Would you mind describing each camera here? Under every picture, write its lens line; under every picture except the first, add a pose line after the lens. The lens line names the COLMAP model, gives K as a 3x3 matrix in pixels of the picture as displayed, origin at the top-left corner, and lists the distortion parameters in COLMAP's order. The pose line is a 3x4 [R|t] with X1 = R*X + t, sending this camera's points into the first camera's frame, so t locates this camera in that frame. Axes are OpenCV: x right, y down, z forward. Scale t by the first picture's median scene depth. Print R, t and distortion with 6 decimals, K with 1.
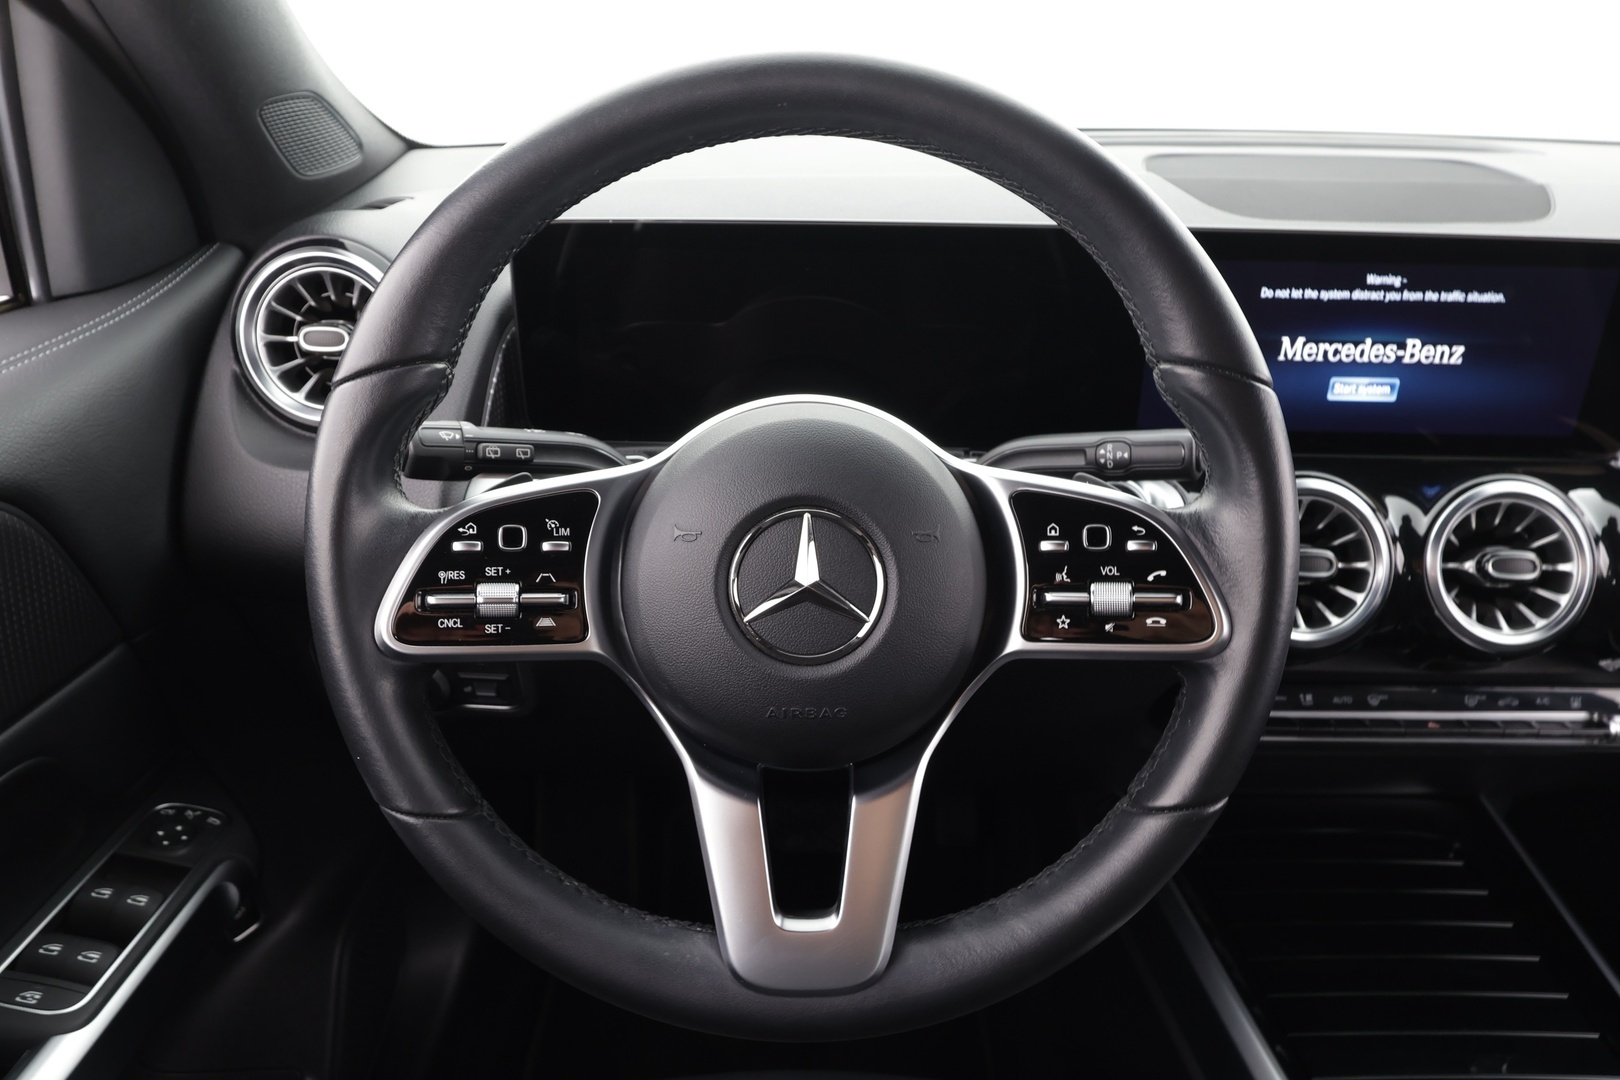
lens RADIAL K [[1036.3, 0, 822.2], [0, 1036.3, 550.8], [0, 0, 1]] dist [0.000625, 0.010705]
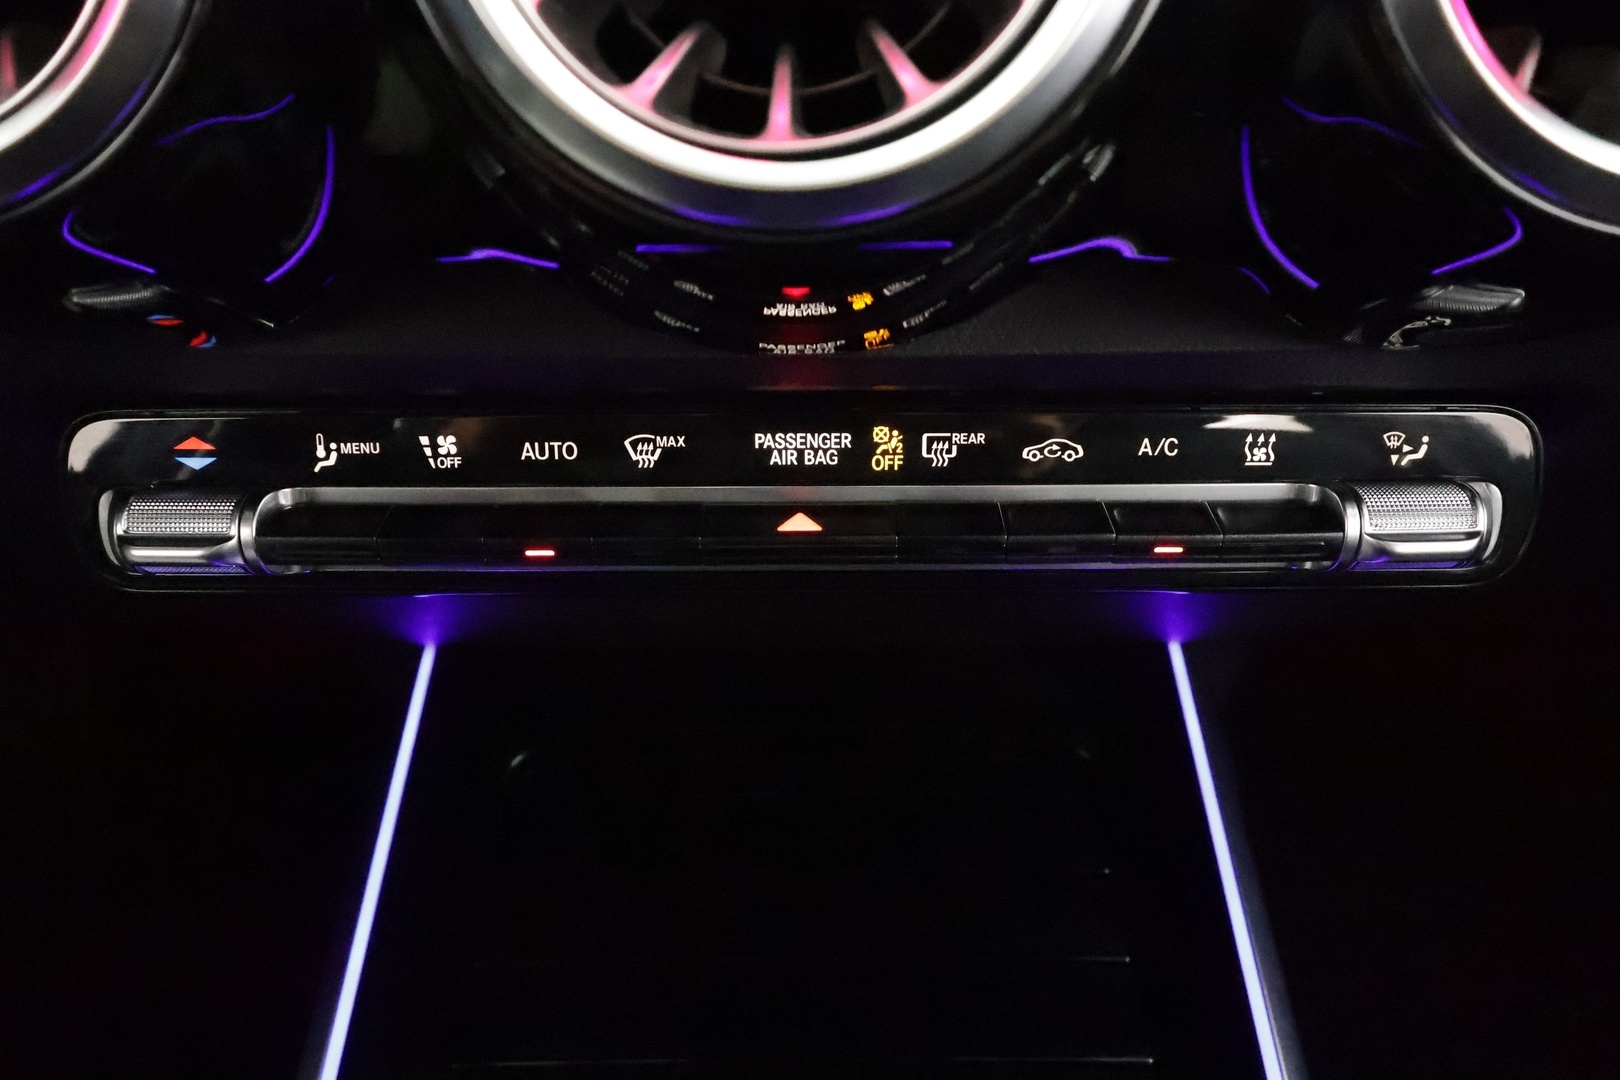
lens RADIAL K [[1039.3, 0, 818.6], [0, 1039.3, 540.7], [0, 0, 1]] dist [-0.000159, 0.007756]
pose [[0.999698, -0.008929, -0.022894, 0.737344], [0.013954, 0.973143, 0.229776, 0.119930], [0.020227, -0.230026, 0.972974, 0.835493]]
